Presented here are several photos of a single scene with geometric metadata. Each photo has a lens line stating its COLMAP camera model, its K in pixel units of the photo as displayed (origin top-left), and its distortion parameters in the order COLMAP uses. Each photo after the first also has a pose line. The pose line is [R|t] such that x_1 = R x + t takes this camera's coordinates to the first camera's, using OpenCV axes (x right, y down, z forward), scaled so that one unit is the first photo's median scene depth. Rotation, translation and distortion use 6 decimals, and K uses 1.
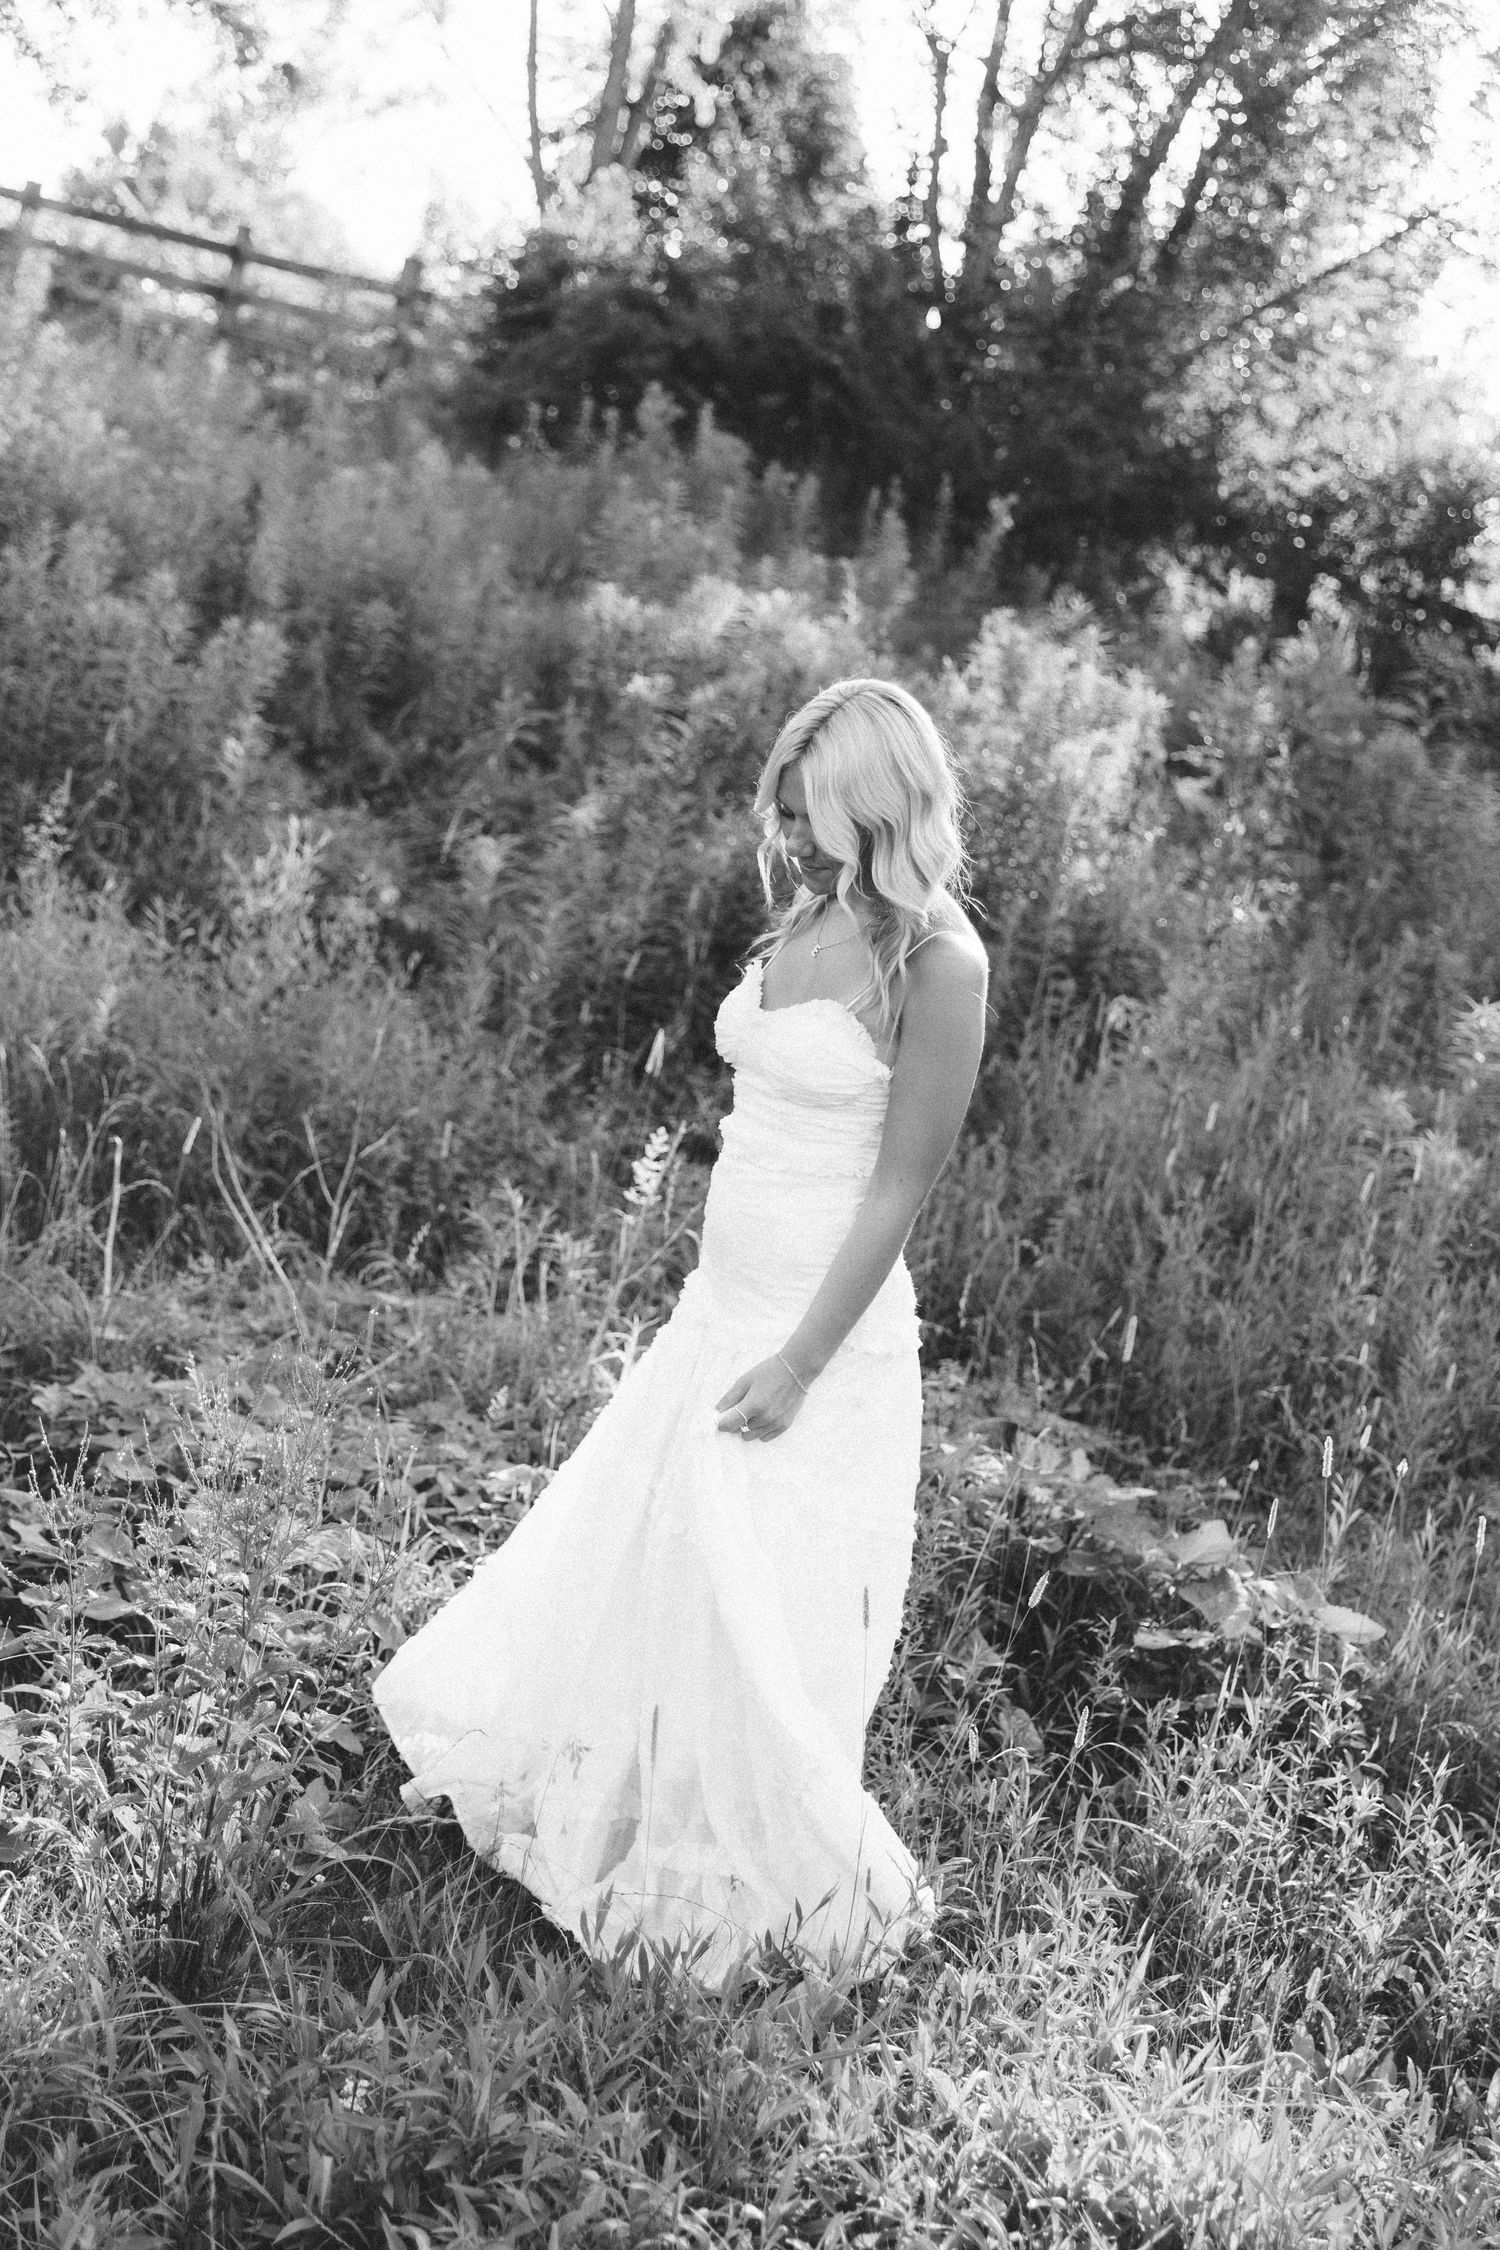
lens RADIAL K [[2697.3, 0, 750.0], [0, 2697.3, 1125.0], [0, 0, 1]] dist [0.000656, -0.032059]
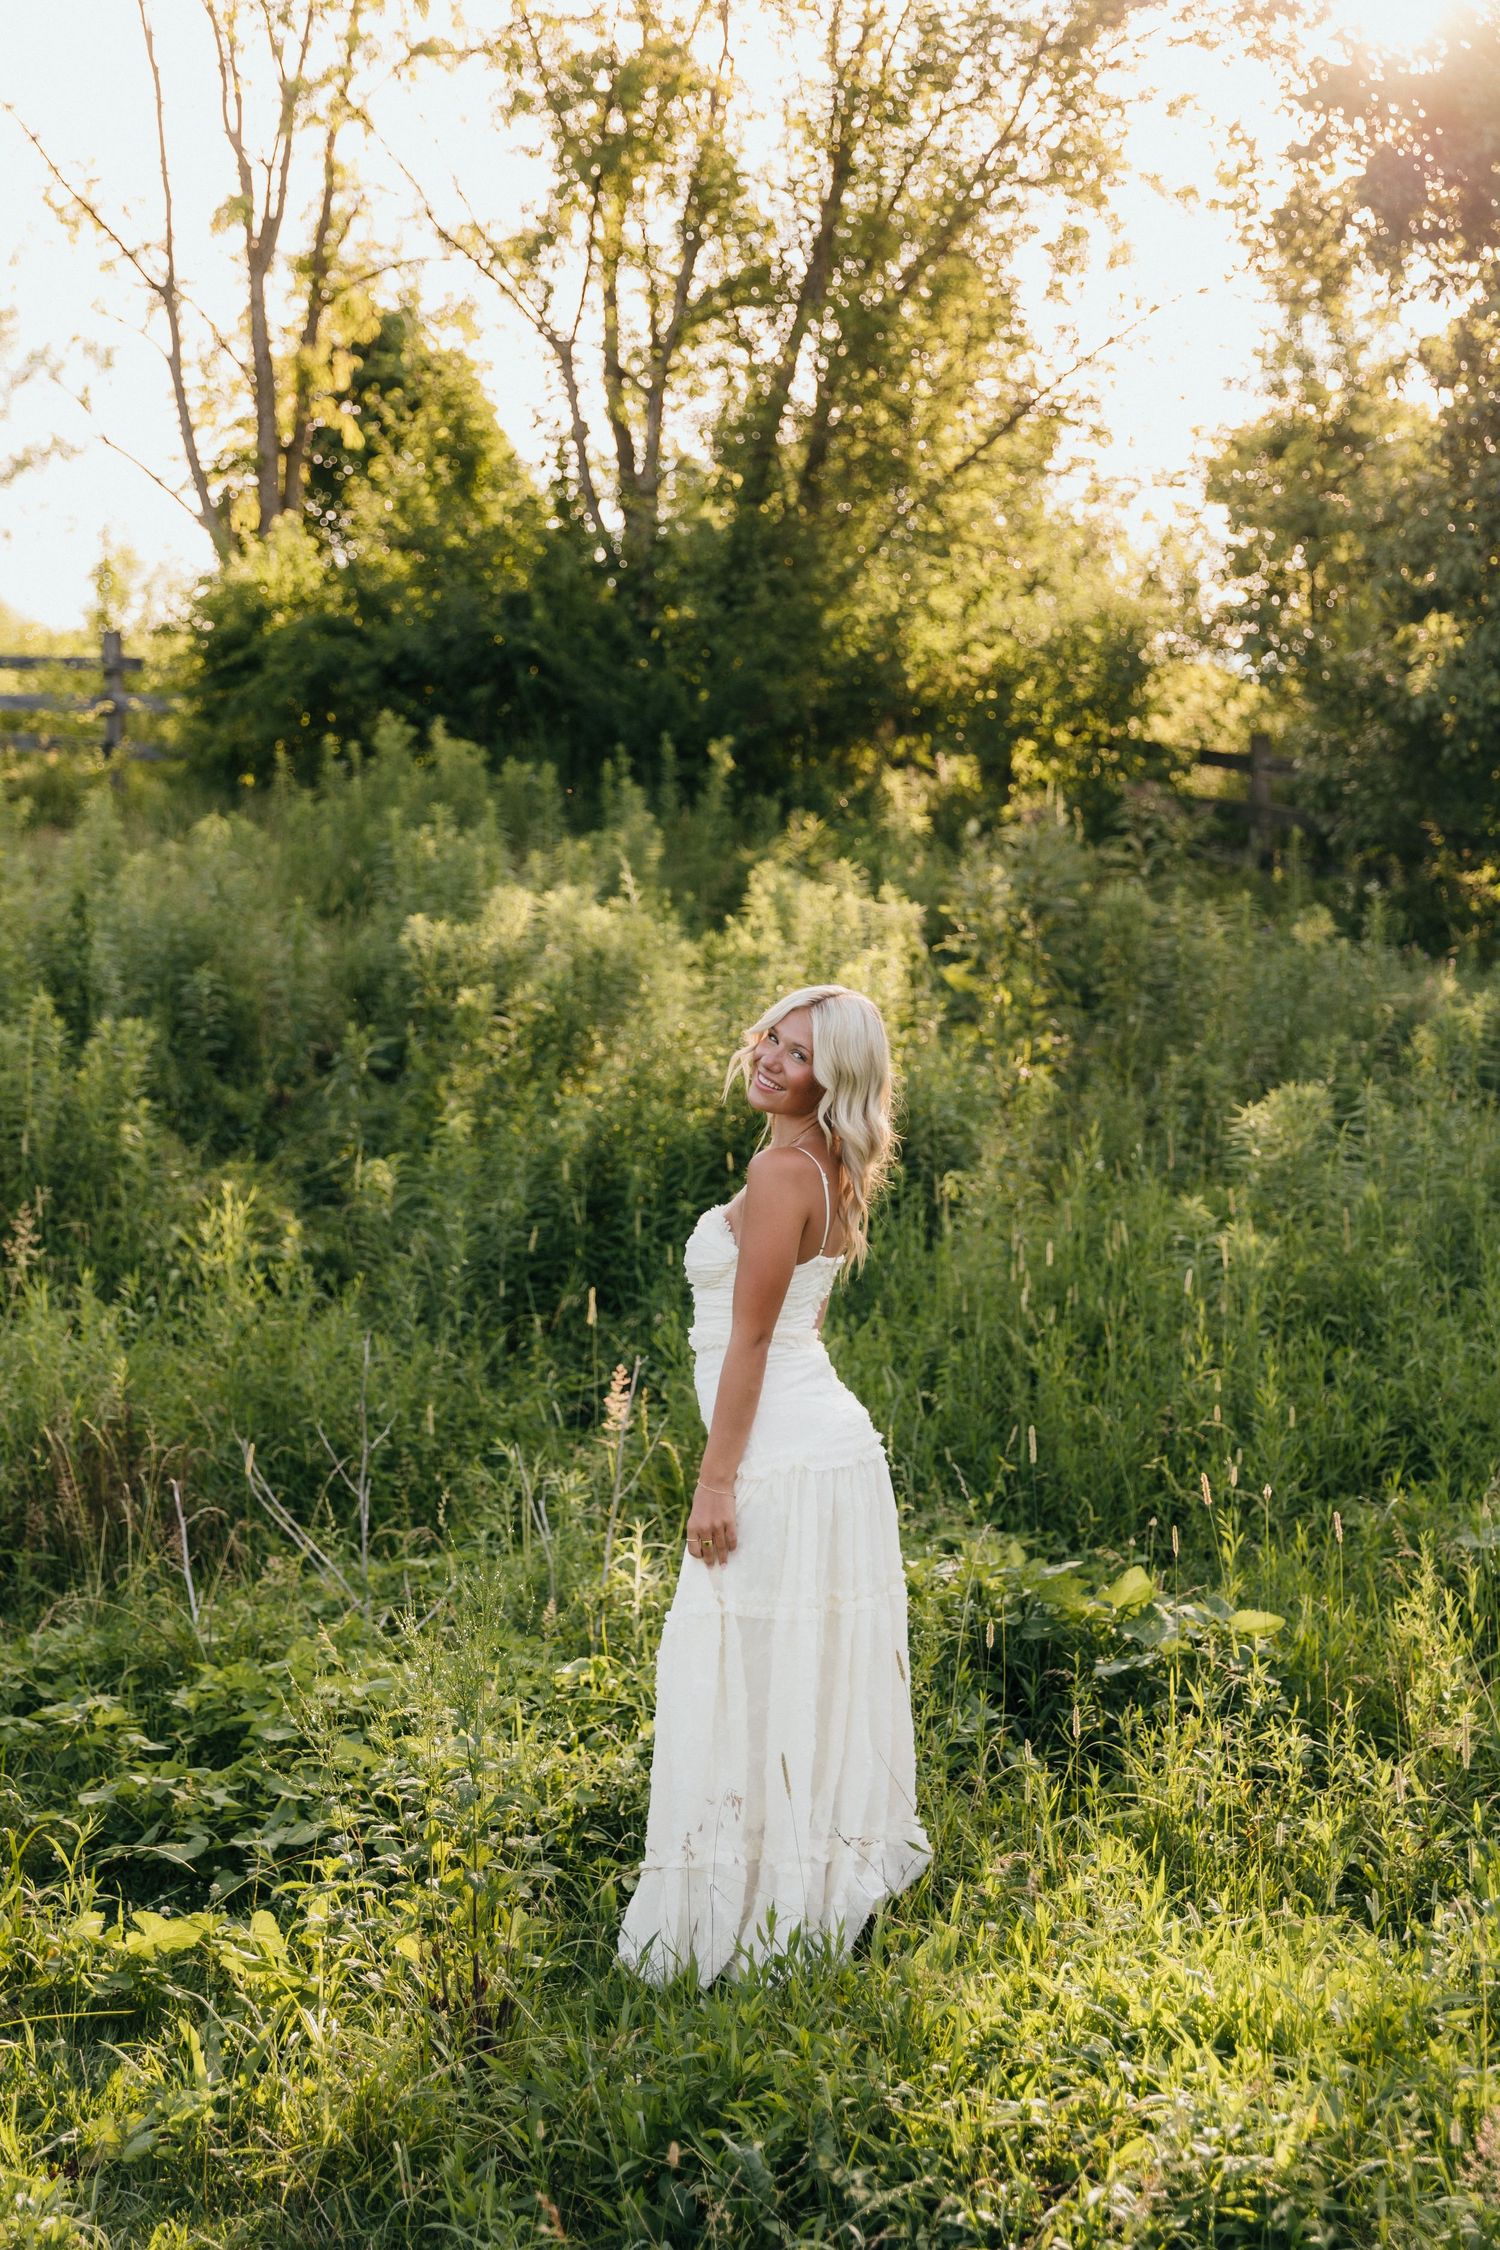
lens RADIAL K [[2697.3, 0, 750.0], [0, 2697.3, 1125.0], [0, 0, 1]] dist [0.000656, -0.032059]
pose [[0.971687, -0.222969, 0.078161, -0.021193], [0.228669, 0.970715, -0.073640, -0.000476], [-0.059453, 0.089429, 0.994217, -0.101433]]
